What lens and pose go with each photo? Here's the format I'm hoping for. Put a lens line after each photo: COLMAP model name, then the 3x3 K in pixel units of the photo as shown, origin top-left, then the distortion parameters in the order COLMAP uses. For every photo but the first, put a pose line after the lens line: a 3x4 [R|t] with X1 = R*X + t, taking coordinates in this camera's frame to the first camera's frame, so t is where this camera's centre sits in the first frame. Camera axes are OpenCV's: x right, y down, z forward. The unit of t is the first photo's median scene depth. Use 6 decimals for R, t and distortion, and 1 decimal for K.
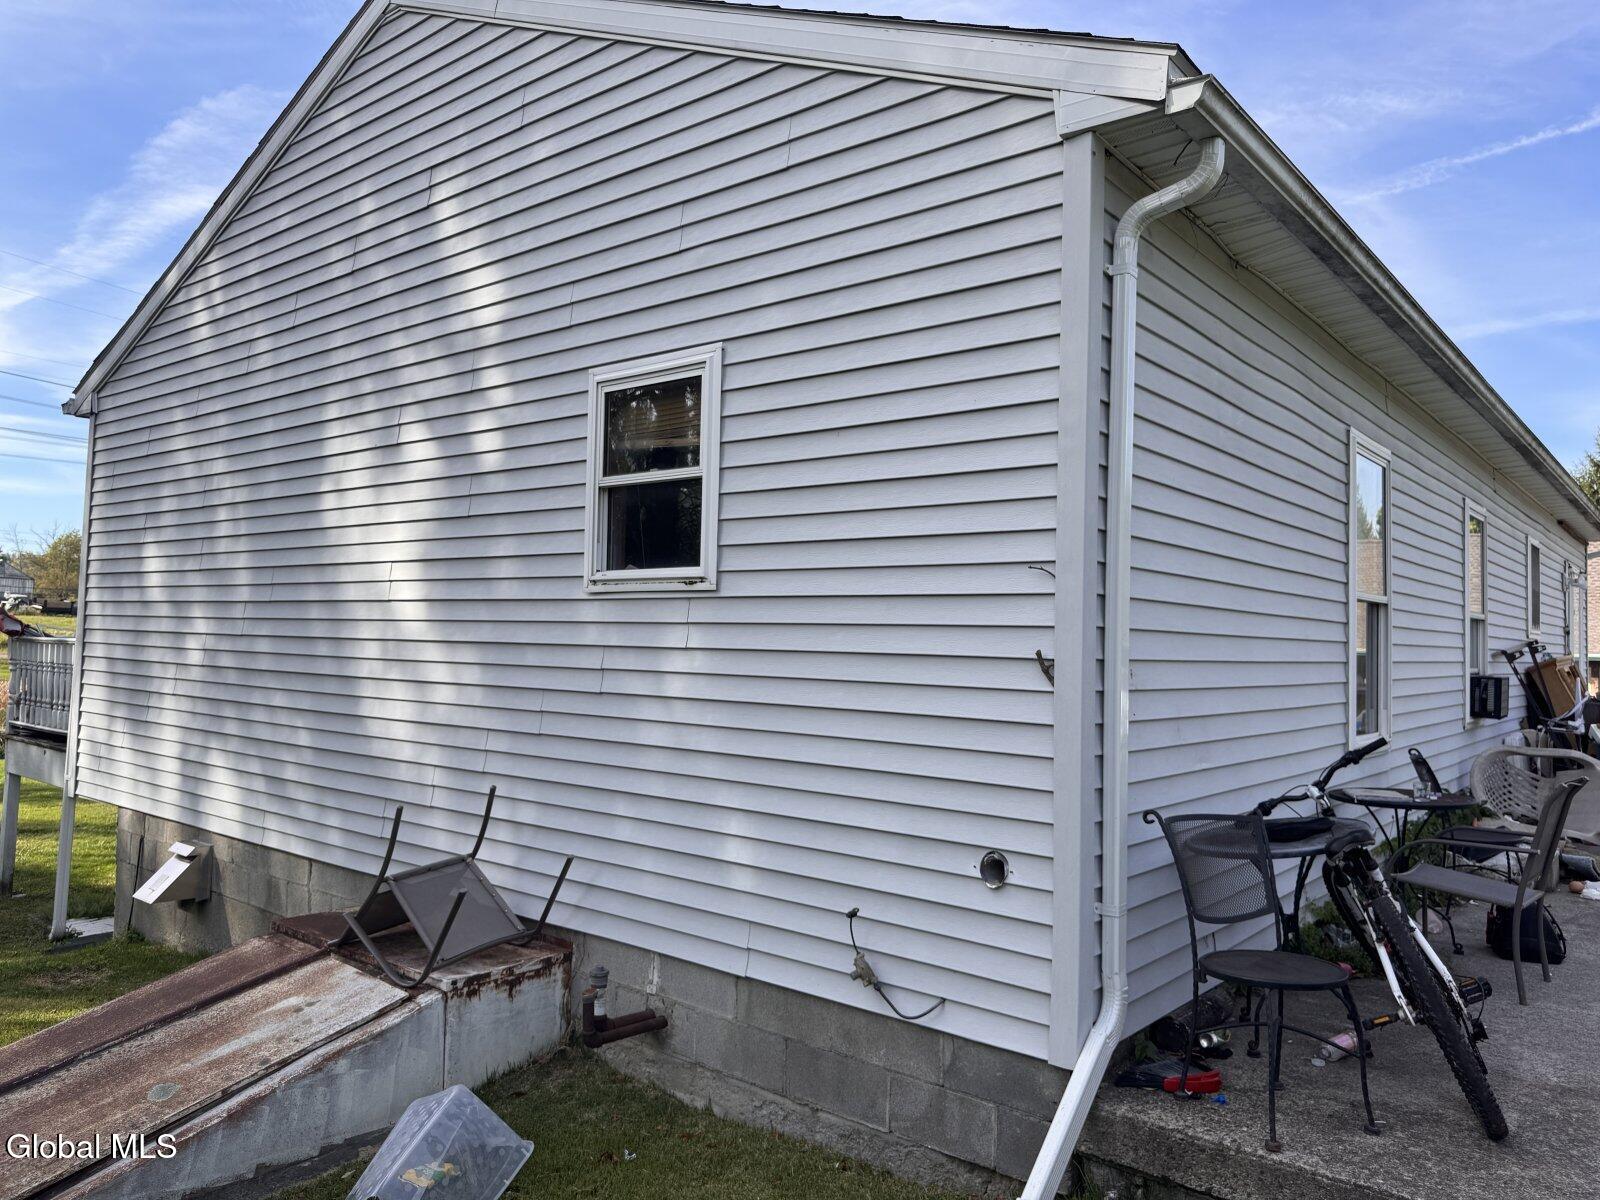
lens RADIAL K [[1128.3, 0, 798.3], [0, 1128.3, 598.2], [0, 0, 1]] dist [0.002915, -0.009430]
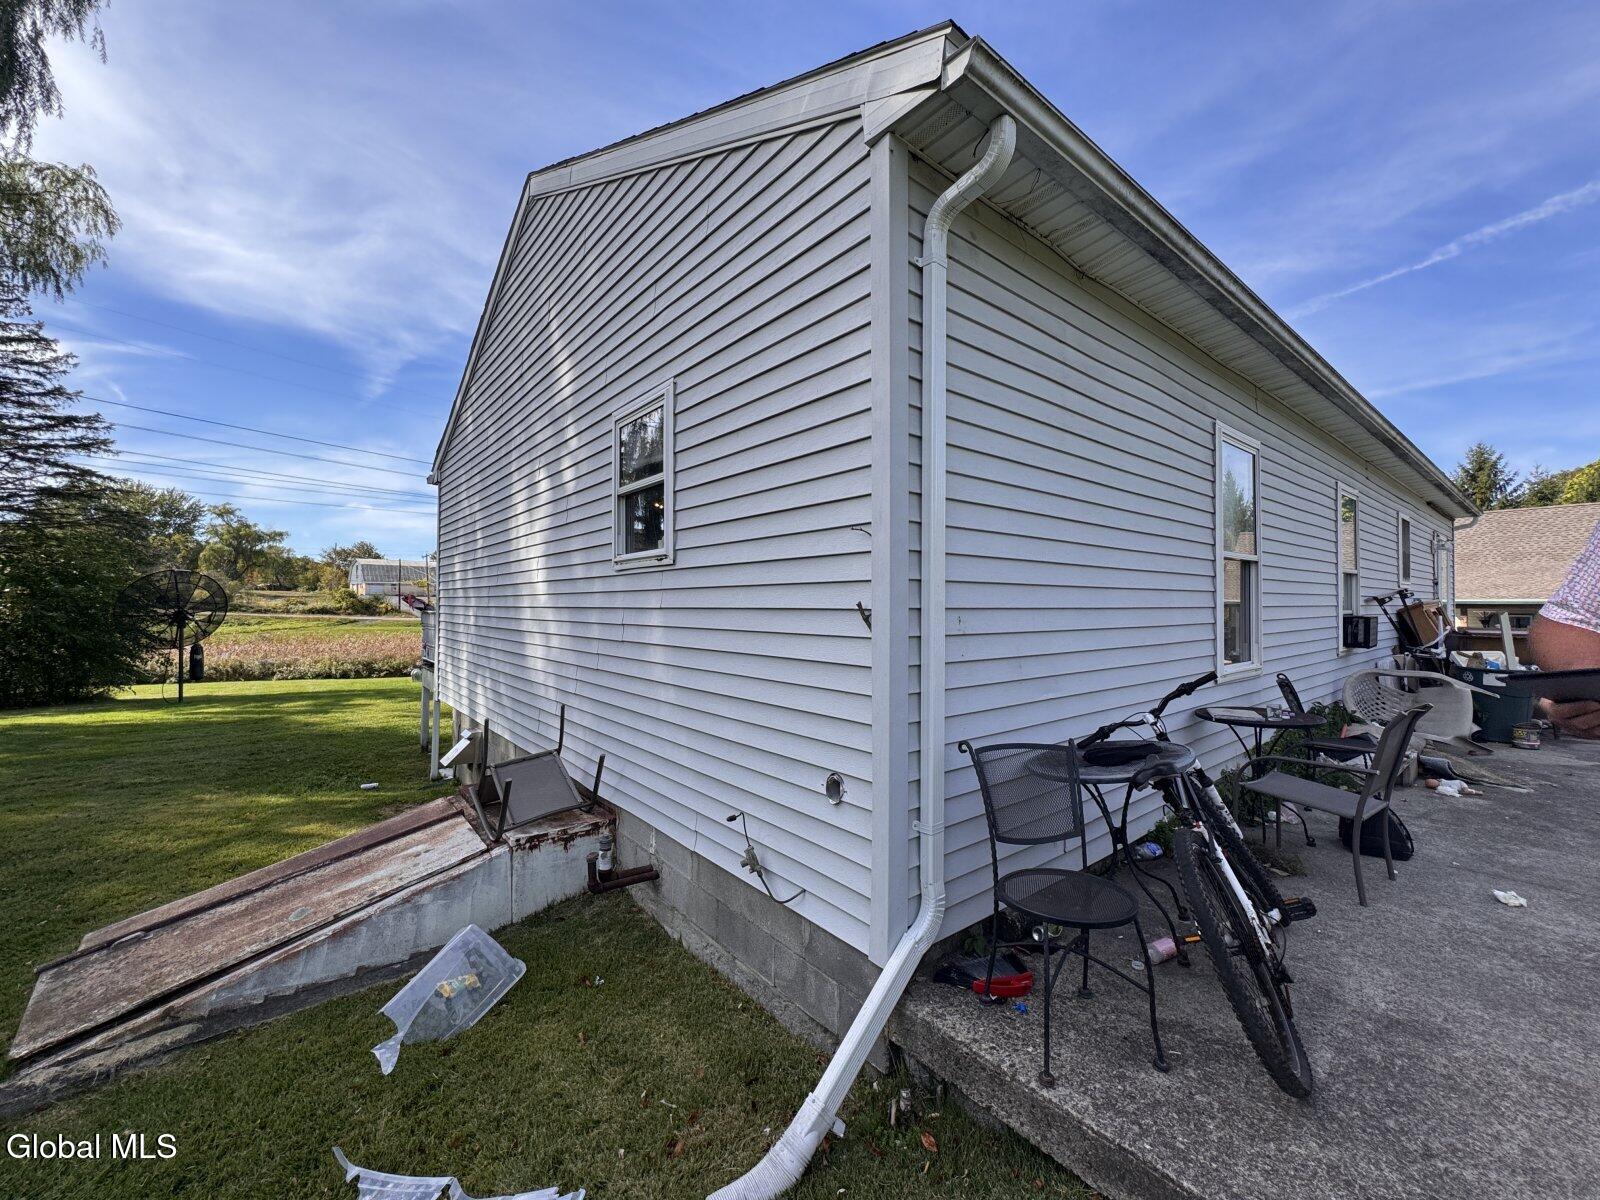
lens RADIAL K [[637.0, 0, 799.9], [0, 637.0, 600.8], [0, 0, 1]] dist [-0.002144, 0.000027]
pose [[0.980772, -0.024724, -0.193583, 0.240848], [0.030633, 0.999150, 0.027590, 0.022197], [0.192736, -0.032990, 0.980696, 0.301921]]
